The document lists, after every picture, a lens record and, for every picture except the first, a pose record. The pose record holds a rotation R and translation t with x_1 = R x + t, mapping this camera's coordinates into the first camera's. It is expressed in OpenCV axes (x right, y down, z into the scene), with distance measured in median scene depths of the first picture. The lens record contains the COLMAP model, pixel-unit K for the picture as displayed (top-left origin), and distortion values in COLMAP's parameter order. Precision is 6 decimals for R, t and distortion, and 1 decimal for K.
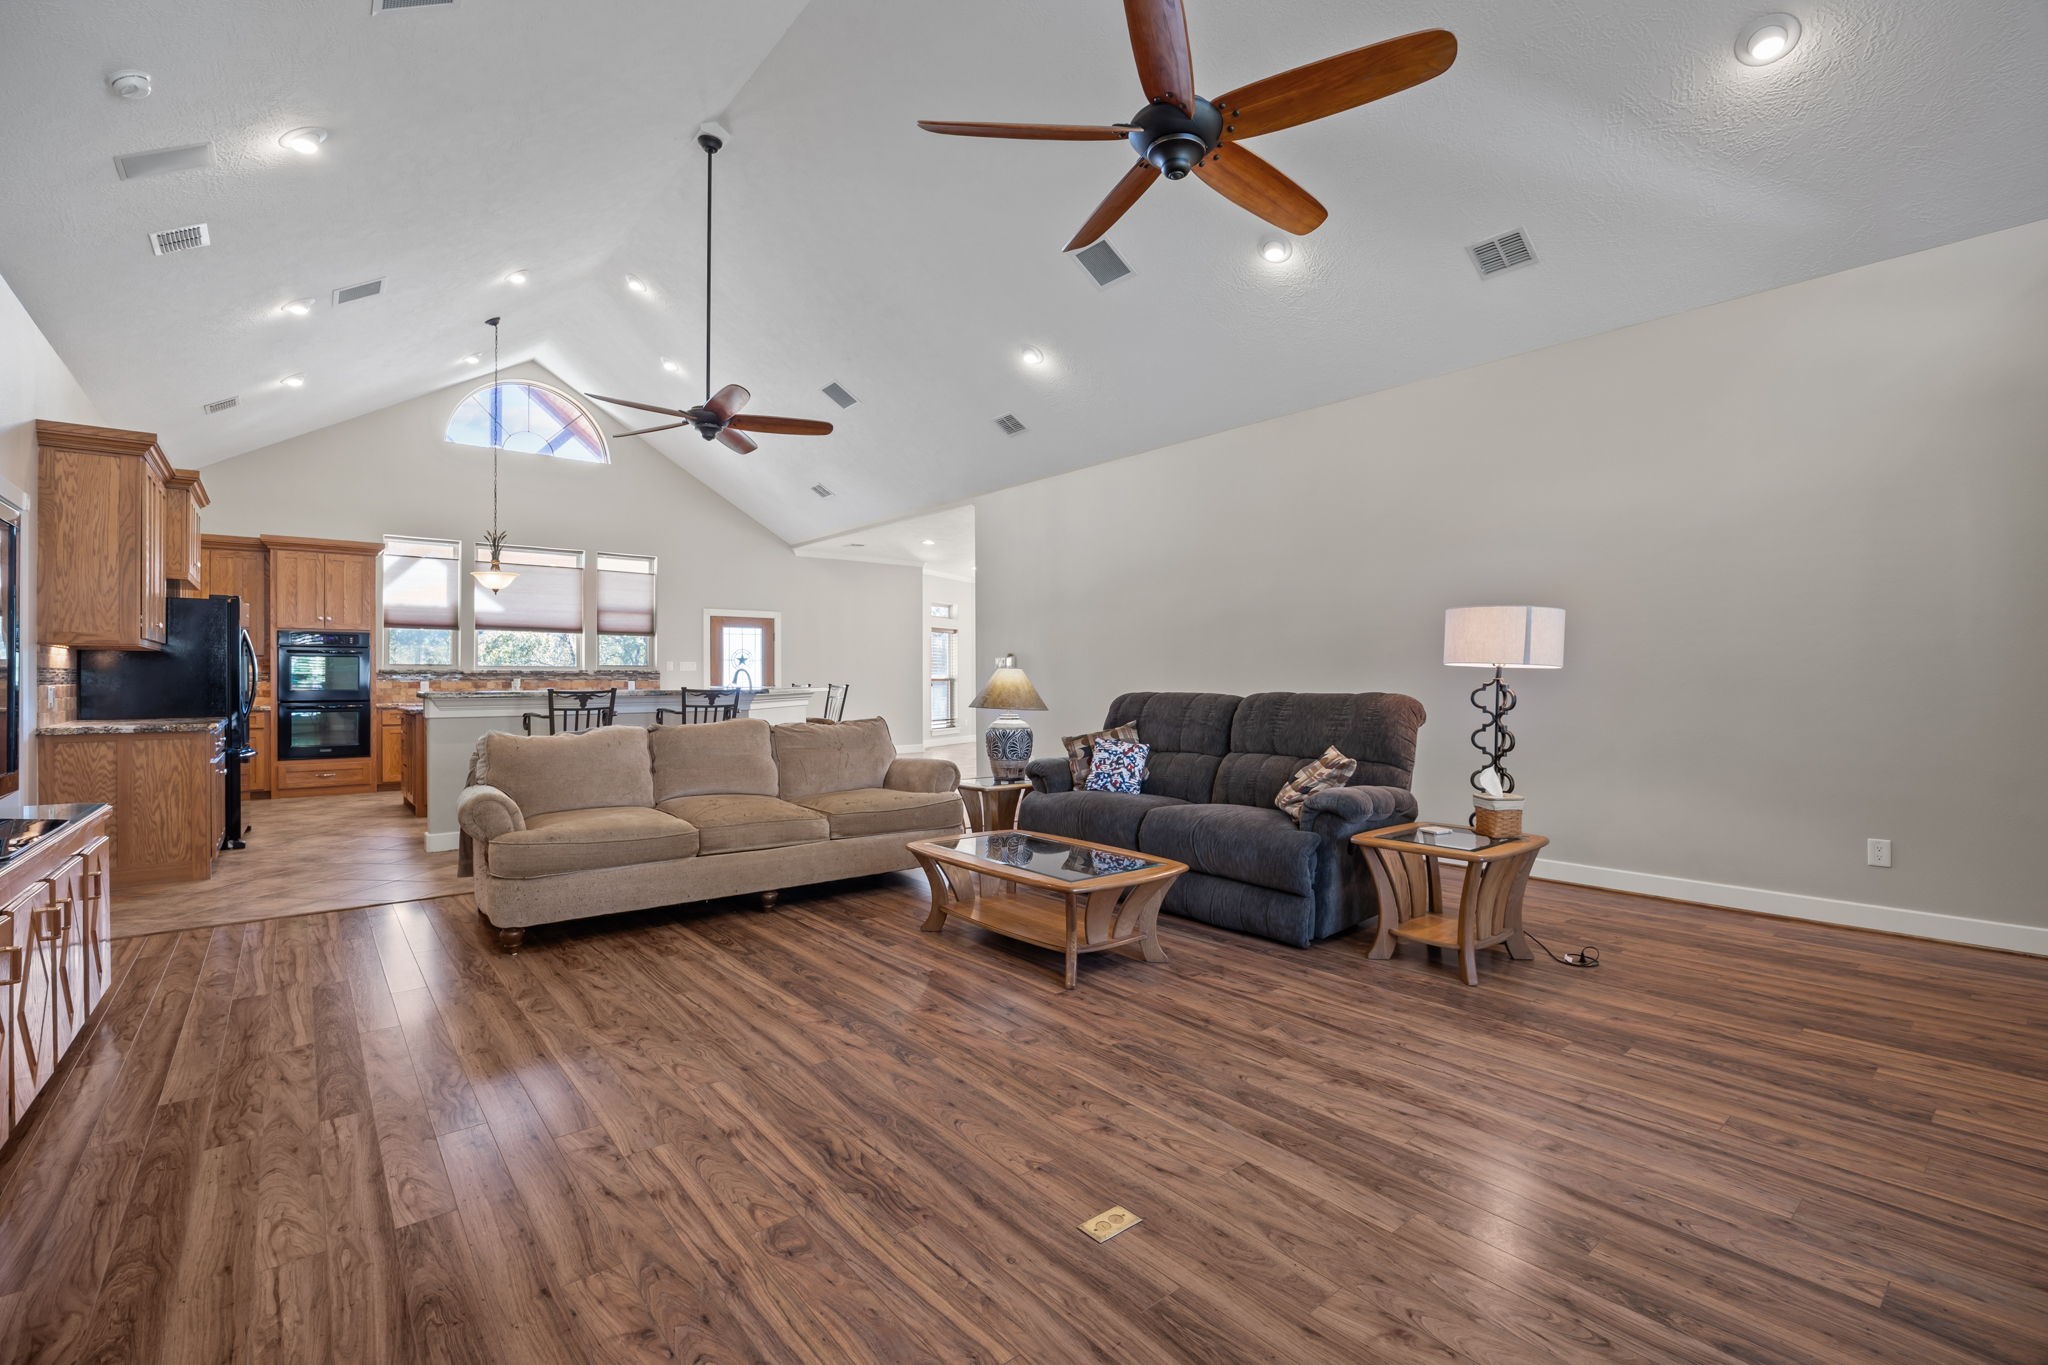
lens RADIAL K [[893.9, 0, 1024.0], [0, 893.9, 682.5], [0, 0, 1]] dist [-0.030402, 0.000822]
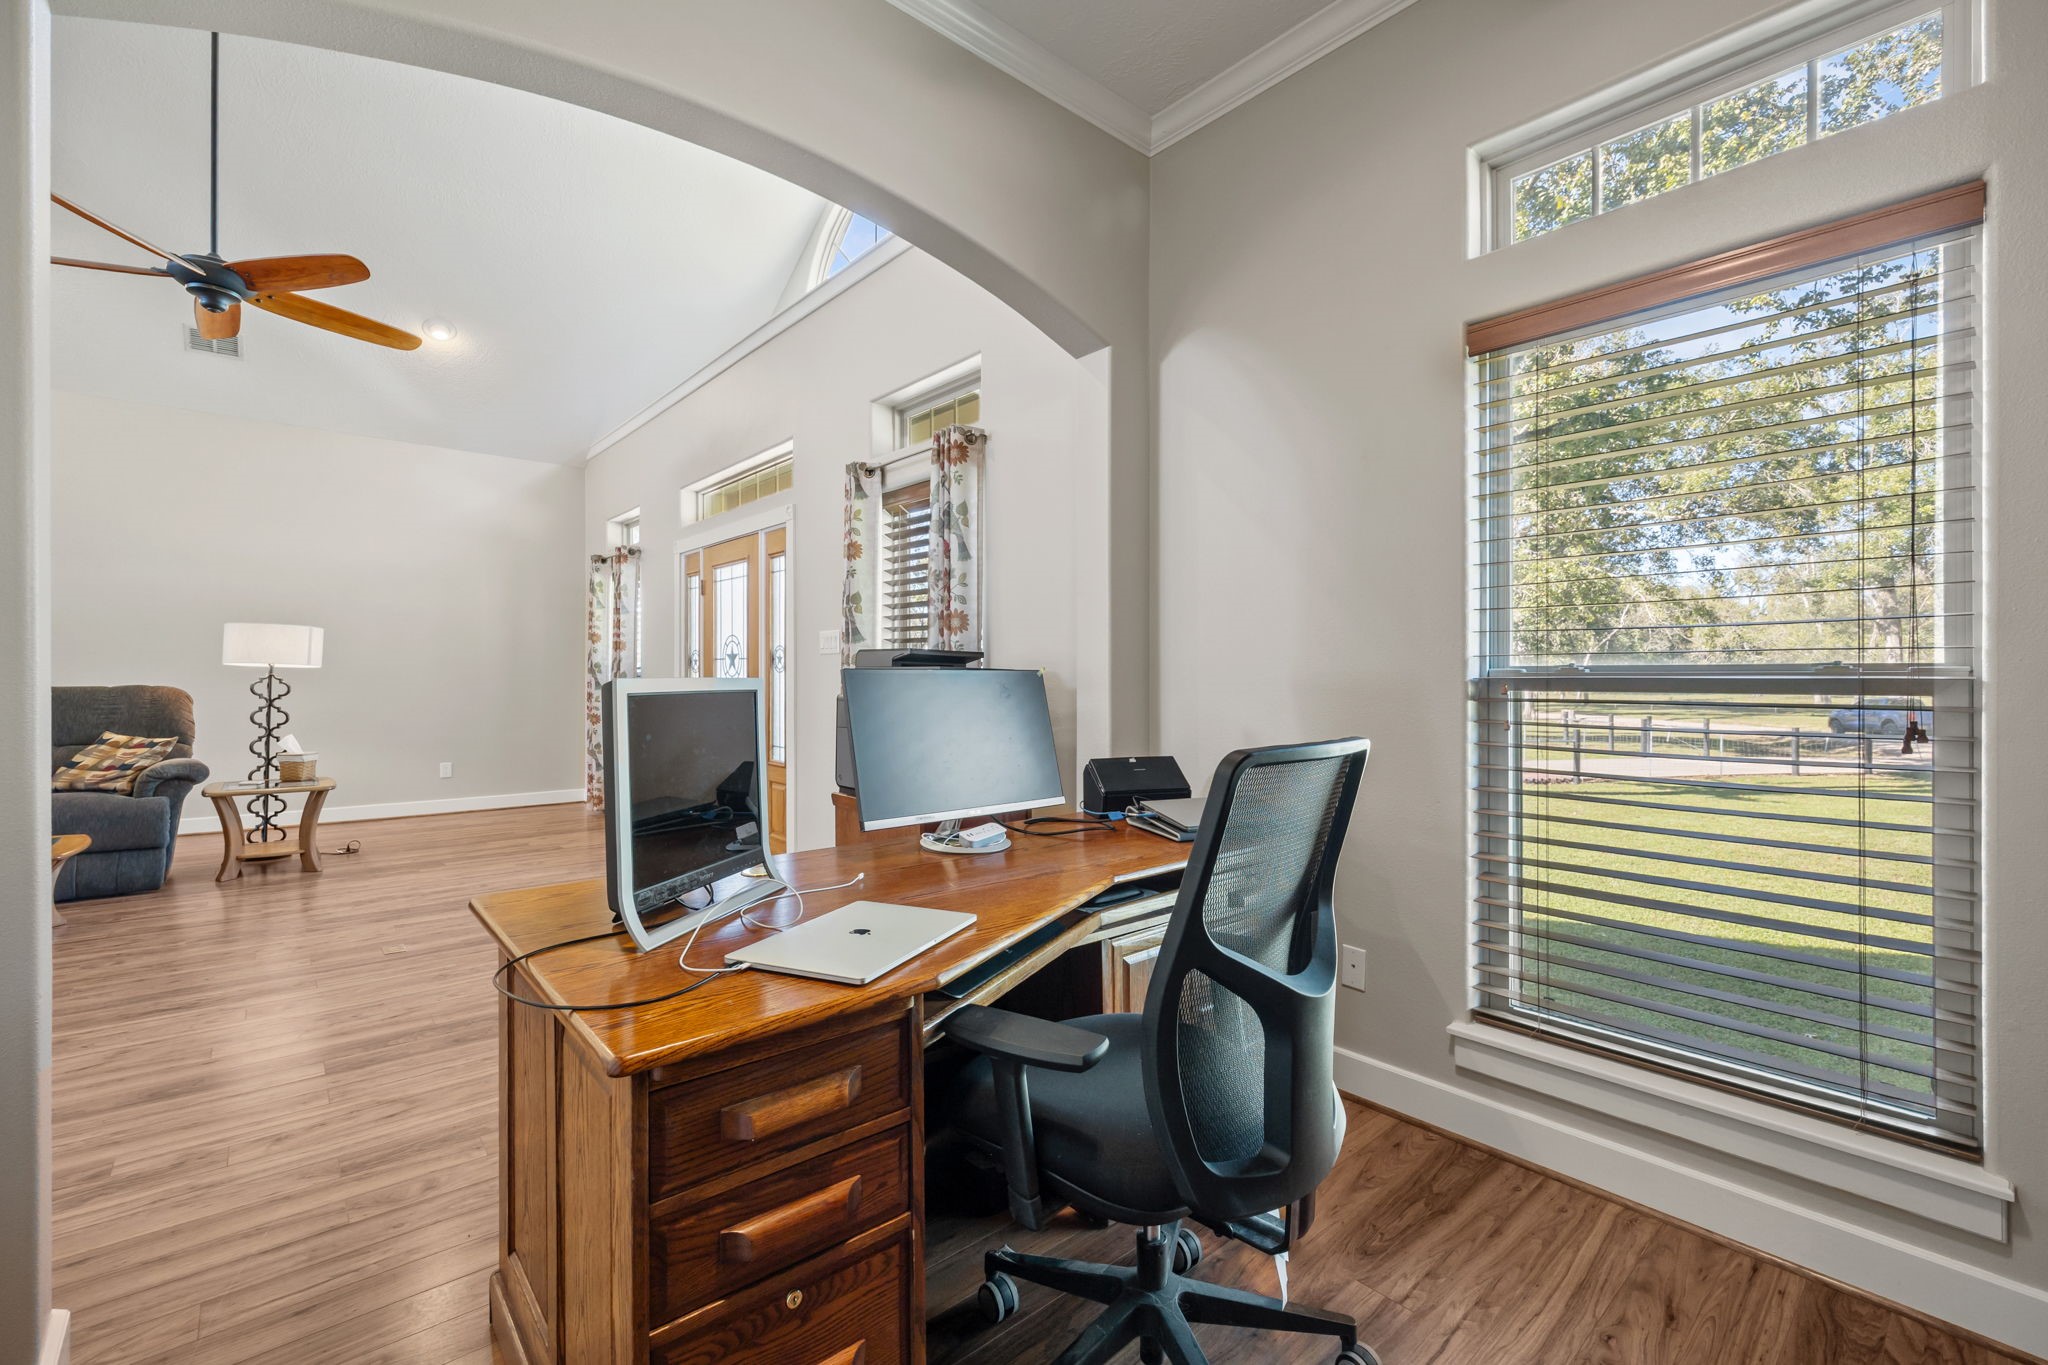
lens RADIAL K [[893.9, 0, 1024.0], [0, 893.9, 682.5], [0, 0, 1]] dist [-0.030402, 0.000822]
pose [[-0.039433, 0.001108, 0.999222, -0.929232], [-0.002373, 0.999996, -0.001202, 0.007508], [-0.999219, -0.002419, -0.039431, -0.159714]]
